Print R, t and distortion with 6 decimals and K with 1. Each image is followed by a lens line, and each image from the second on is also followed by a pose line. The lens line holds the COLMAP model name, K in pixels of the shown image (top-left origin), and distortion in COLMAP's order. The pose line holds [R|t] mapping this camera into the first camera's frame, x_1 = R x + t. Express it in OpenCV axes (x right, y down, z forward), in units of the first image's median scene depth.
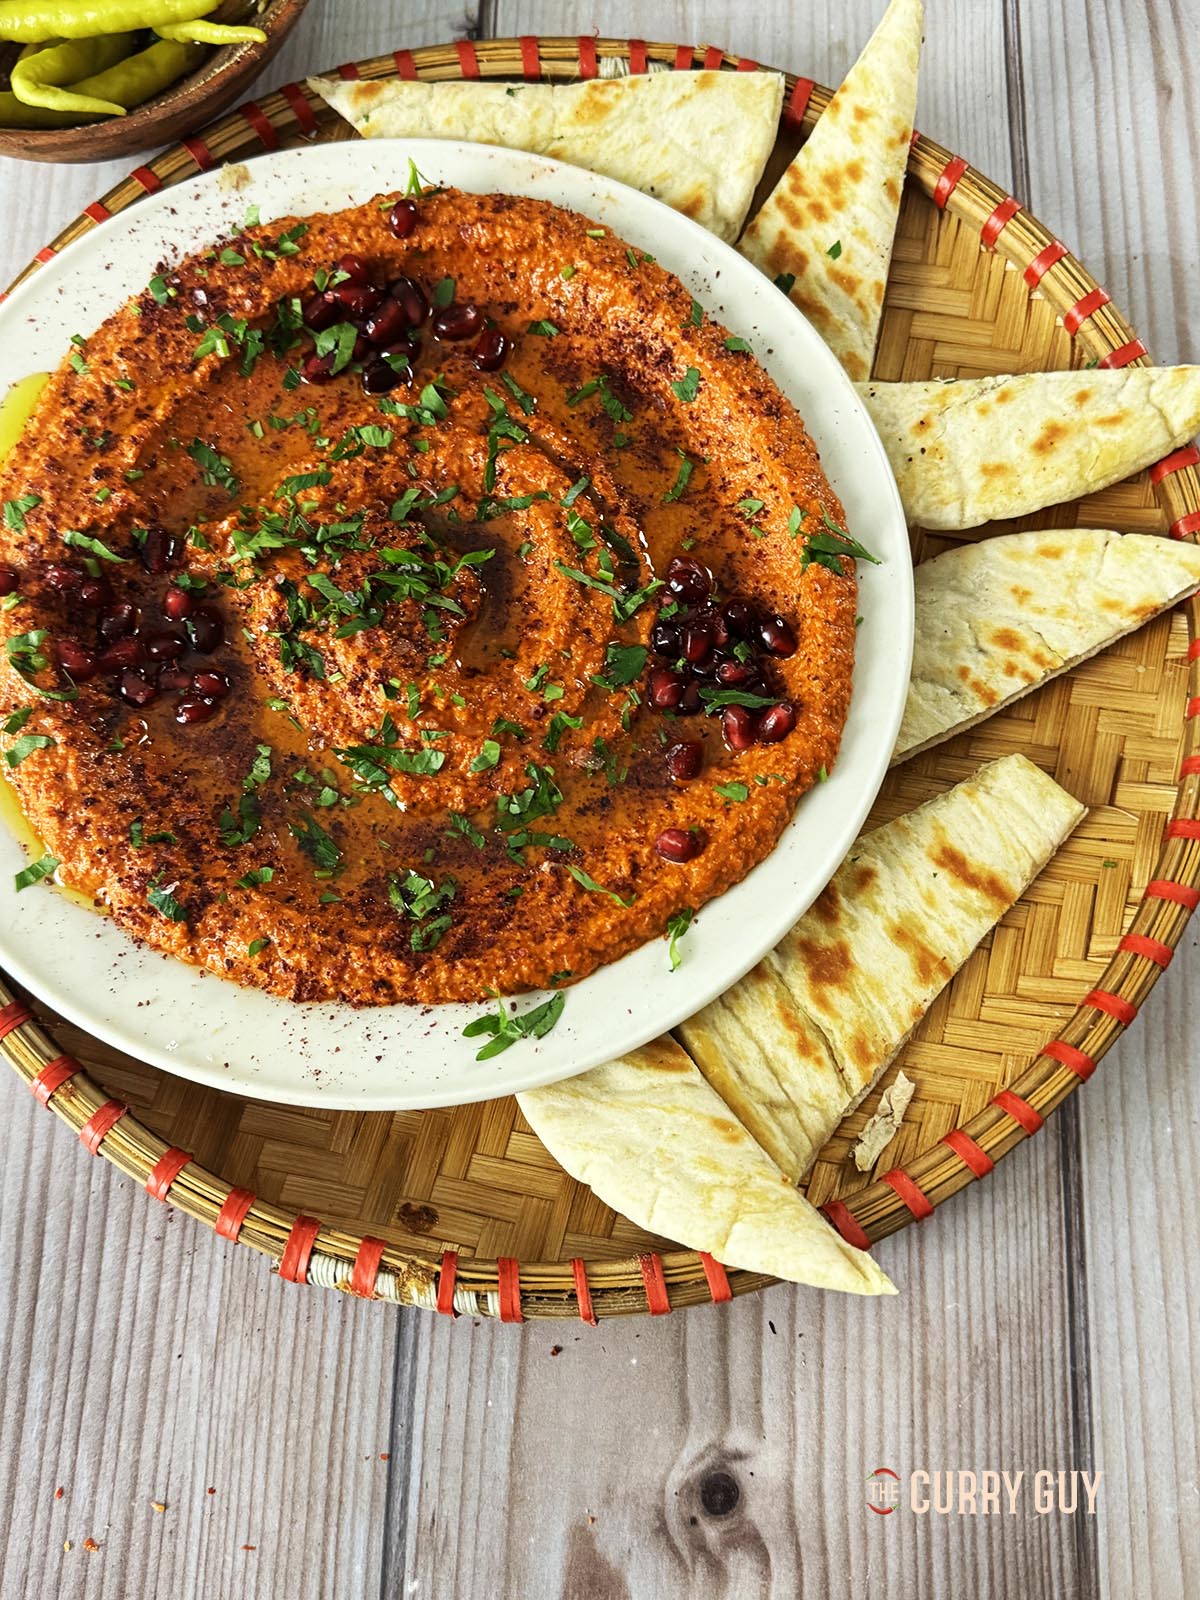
lens RADIAL K [[1652.9, 0, 600.0], [0, 1652.9, 800.0], [0, 0, 1]] dist [0.218200, -0.695496]
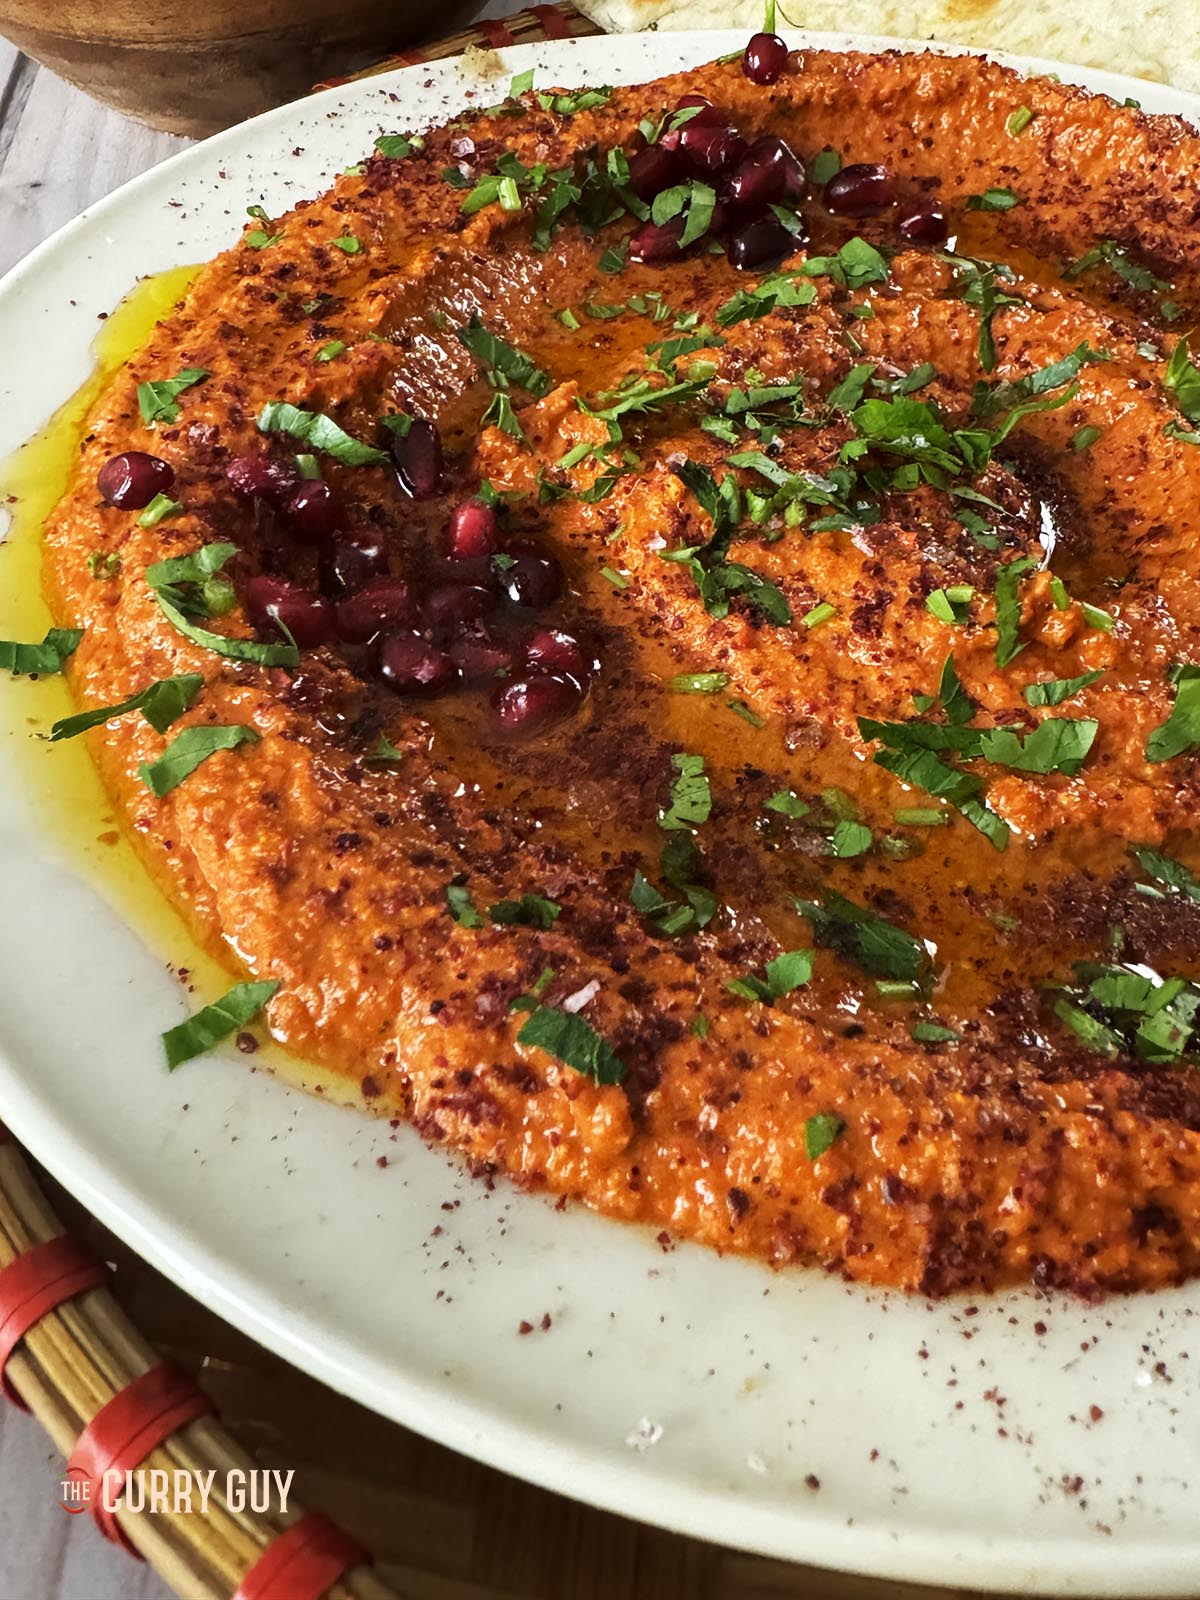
lens RADIAL K [[1614.8, 0, 588.4], [0, 1614.8, 645.7], [0, 0, 1]] dist [-0.015930, 0.011452]
pose [[0.994726, -0.062294, 0.081490, -0.265451], [0.093435, 0.878081, -0.469301, 0.148203], [-0.042320, 0.474440, 0.879270, 0.599335]]
